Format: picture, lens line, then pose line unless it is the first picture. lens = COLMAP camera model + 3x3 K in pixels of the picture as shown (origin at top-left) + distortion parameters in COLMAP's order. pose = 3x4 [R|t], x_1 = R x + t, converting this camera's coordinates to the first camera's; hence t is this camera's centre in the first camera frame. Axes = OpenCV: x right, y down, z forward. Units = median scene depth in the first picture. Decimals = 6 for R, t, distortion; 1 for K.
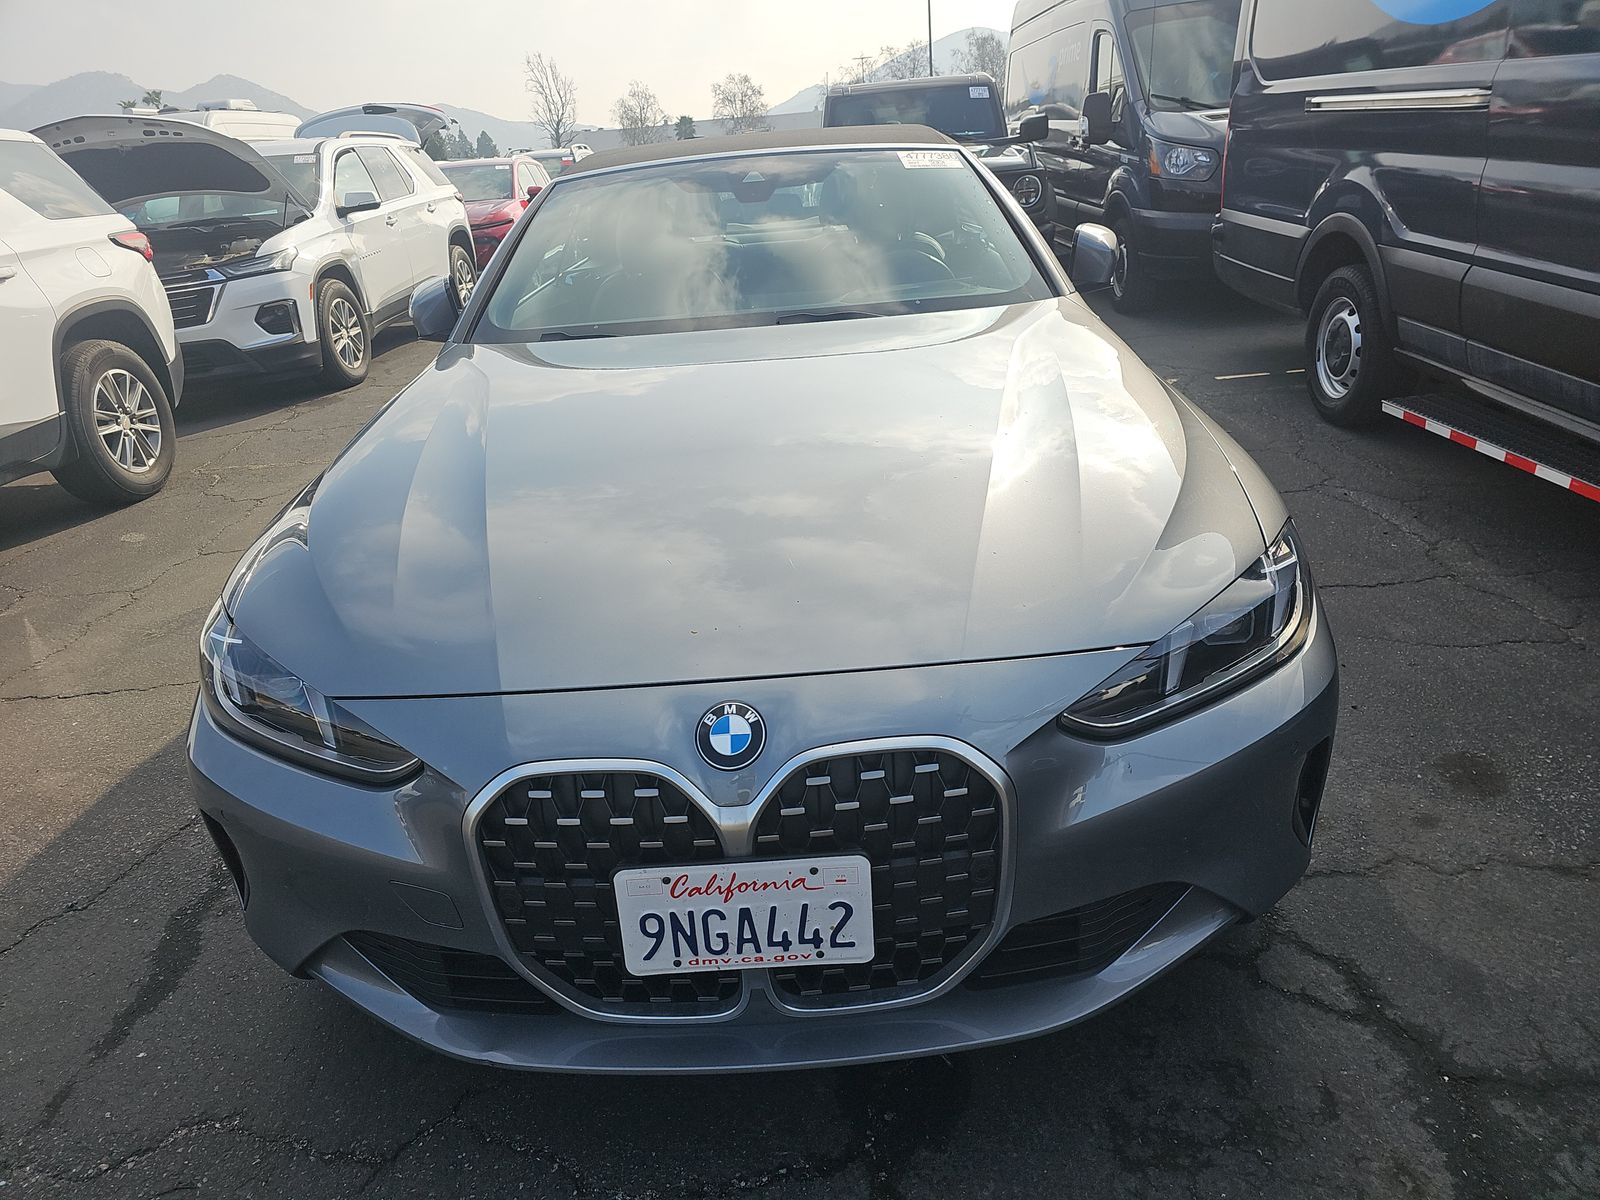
lens RADIAL K [[1062.2, 0, 794.1], [0, 1062.2, 603.6], [0, 0, 1]] dist [0.017401, -0.006213]
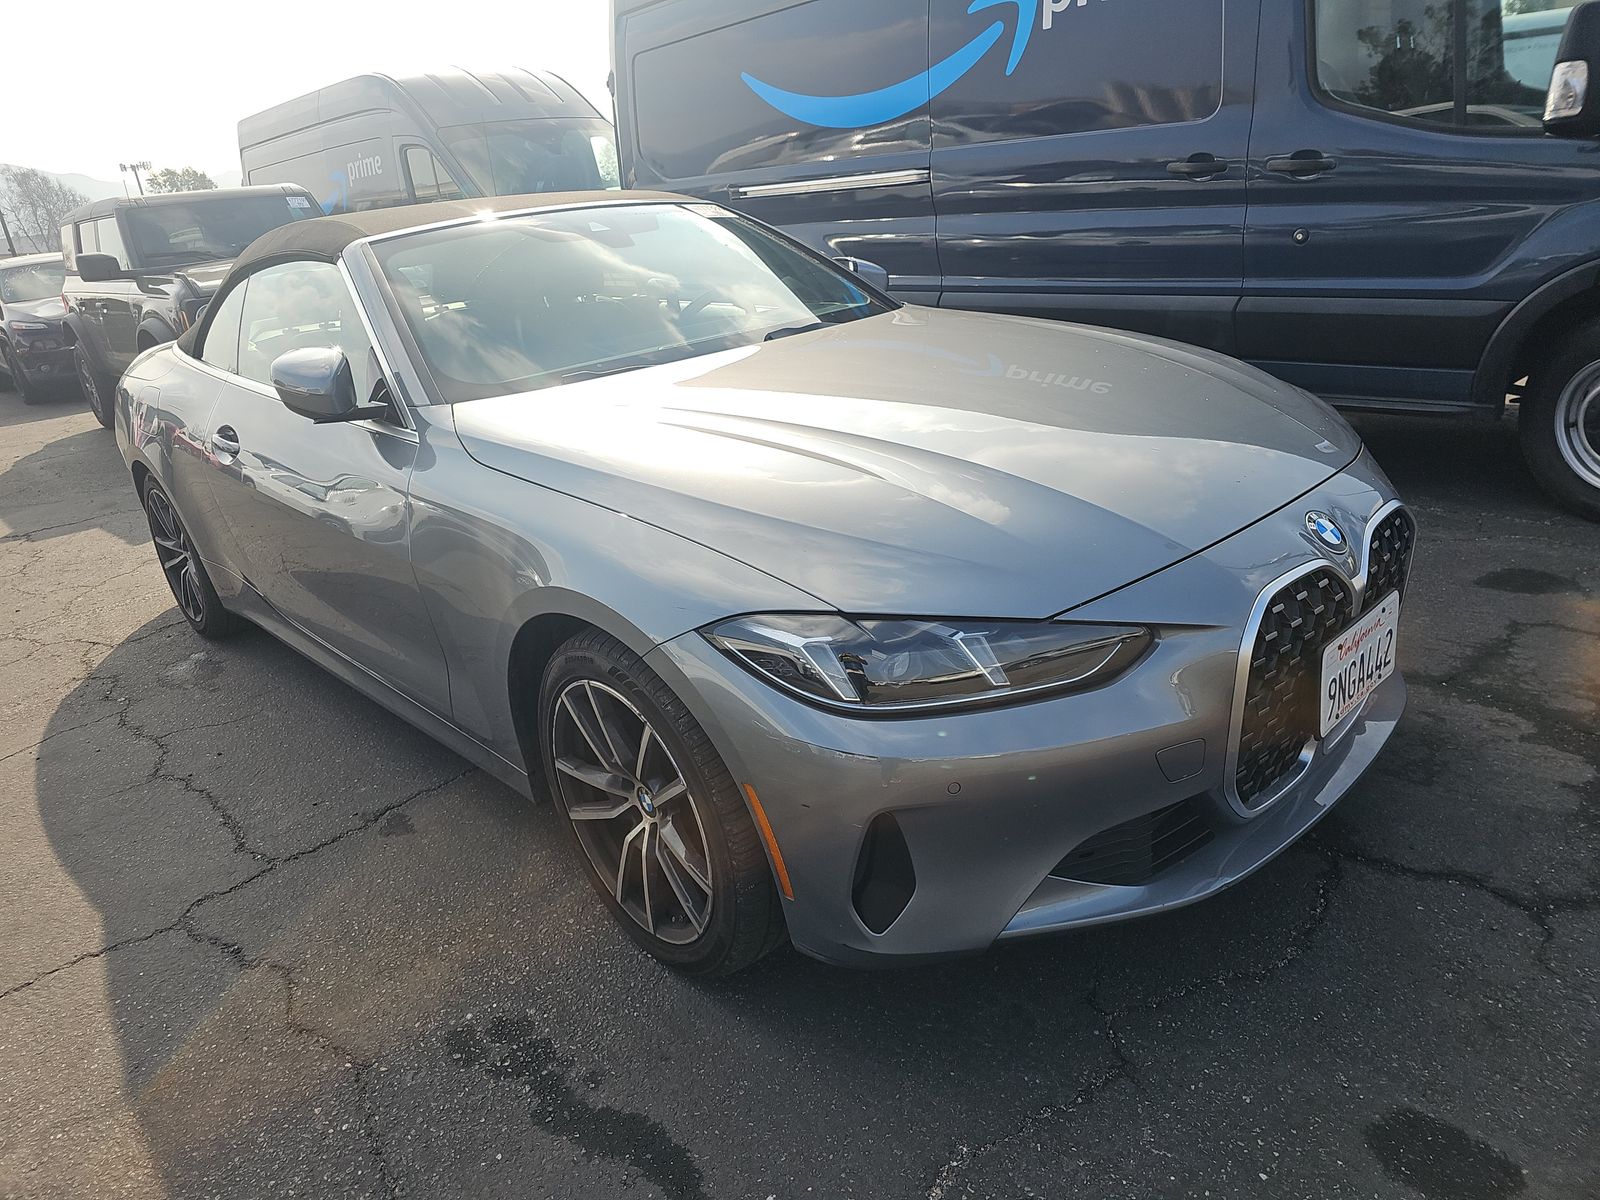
lens RADIAL K [[1062.2, 0, 792.8], [0, 1062.2, 595.0], [0, 0, 1]] dist [0.017401, -0.006213]
pose [[0.725821, -0.243495, 0.643347, -0.861941], [0.315594, 0.948889, 0.003085, -0.011747], [-0.611216, 0.200797, 0.765569, 0.230640]]
